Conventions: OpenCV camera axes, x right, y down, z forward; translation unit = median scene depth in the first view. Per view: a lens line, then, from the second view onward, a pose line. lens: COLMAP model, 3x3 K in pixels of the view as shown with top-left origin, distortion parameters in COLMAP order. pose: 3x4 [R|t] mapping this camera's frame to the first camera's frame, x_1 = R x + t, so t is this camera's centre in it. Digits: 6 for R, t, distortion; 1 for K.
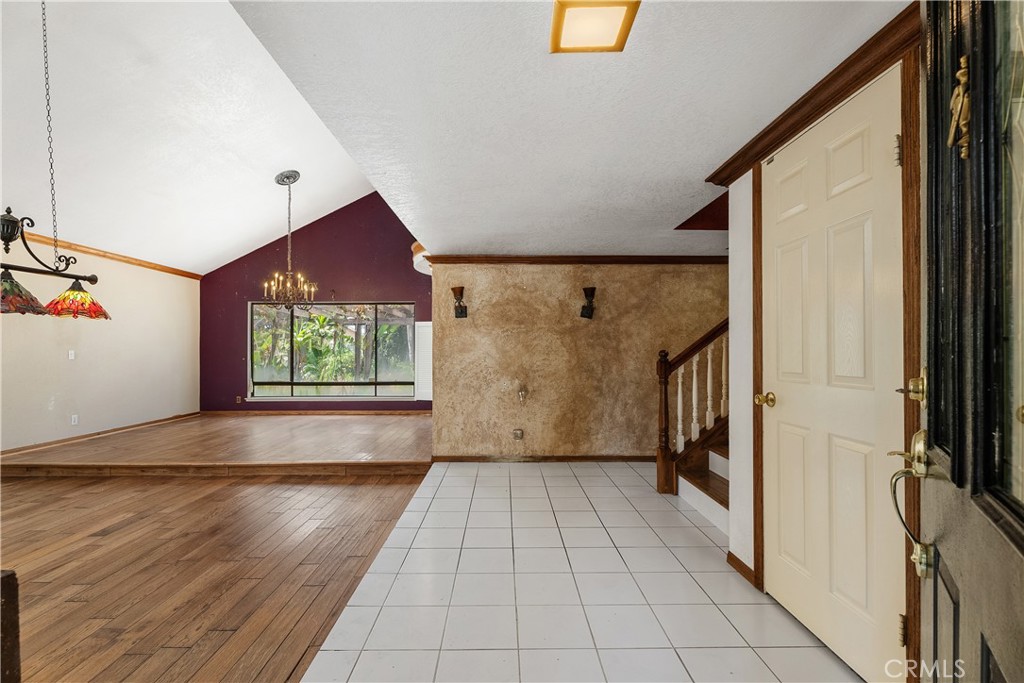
lens RADIAL K [[458.3, 0, 513.0], [0, 458.3, 348.5], [0, 0, 1]] dist [0.001143, -0.000267]
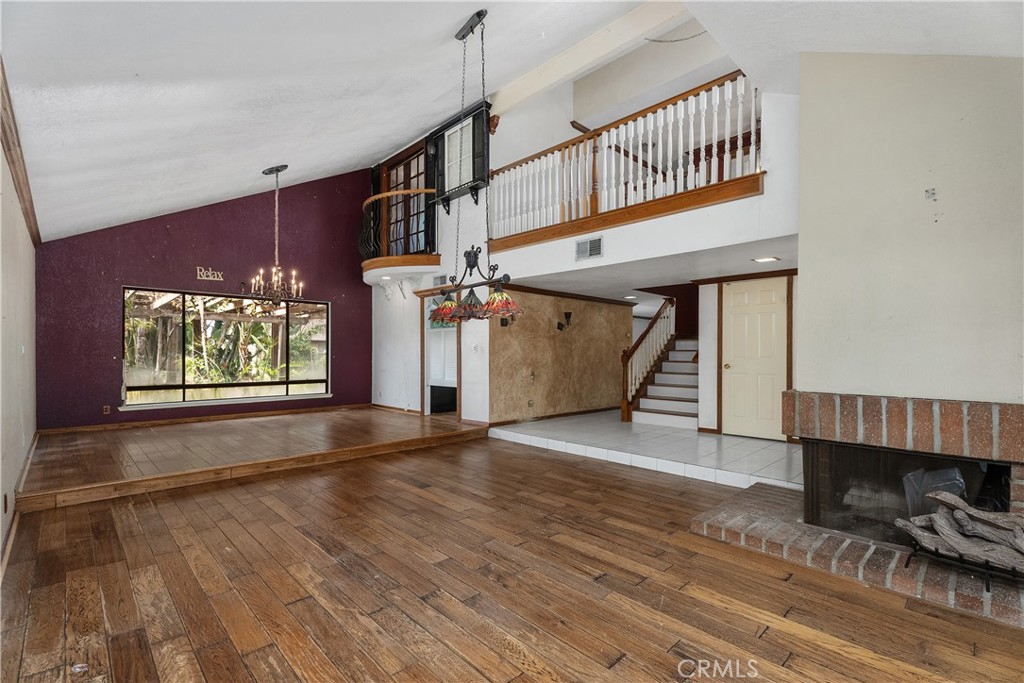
lens RADIAL K [[458.3, 0, 518.6], [0, 458.3, 348.8], [0, 0, 1]] dist [0.001143, -0.000267]
pose [[0.721128, 0.012458, 0.692690, -1.081397], [-0.007604, 0.999920, -0.010067, 0.018339], [-0.692760, 0.001993, 0.721165, -0.078367]]
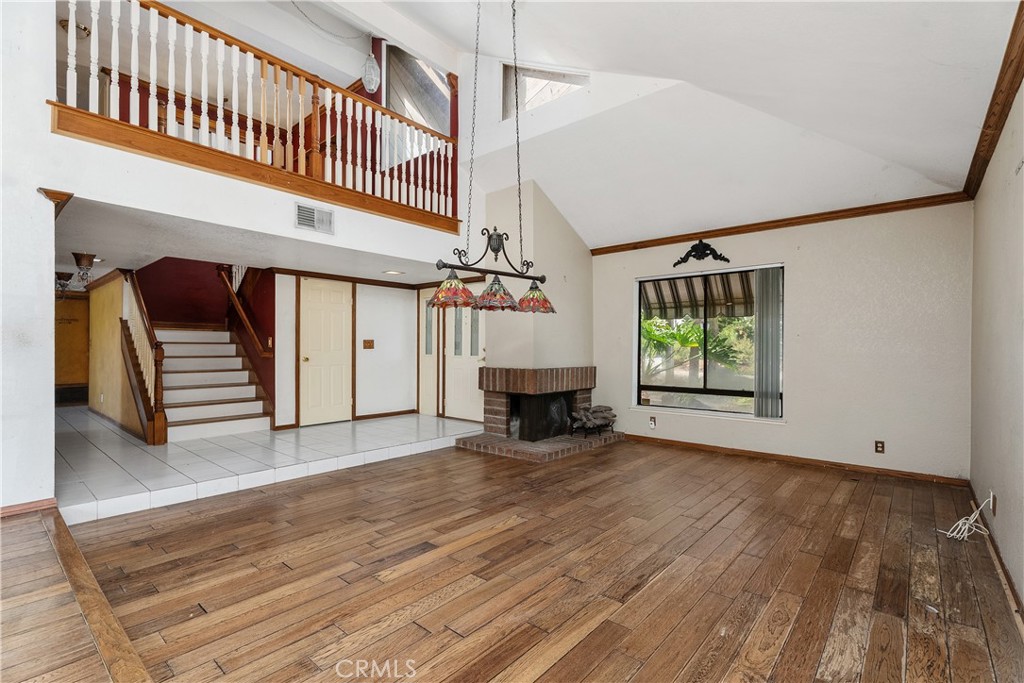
lens RADIAL K [[458.3, 0, 501.7], [0, 458.3, 347.5], [0, 0, 1]] dist [0.001143, -0.000267]
pose [[-0.731981, 0.000539, 0.681325, -1.074798], [-0.003752, 0.999981, -0.004823, 0.019762], [-0.681314, -0.006087, -0.731966, 1.040763]]
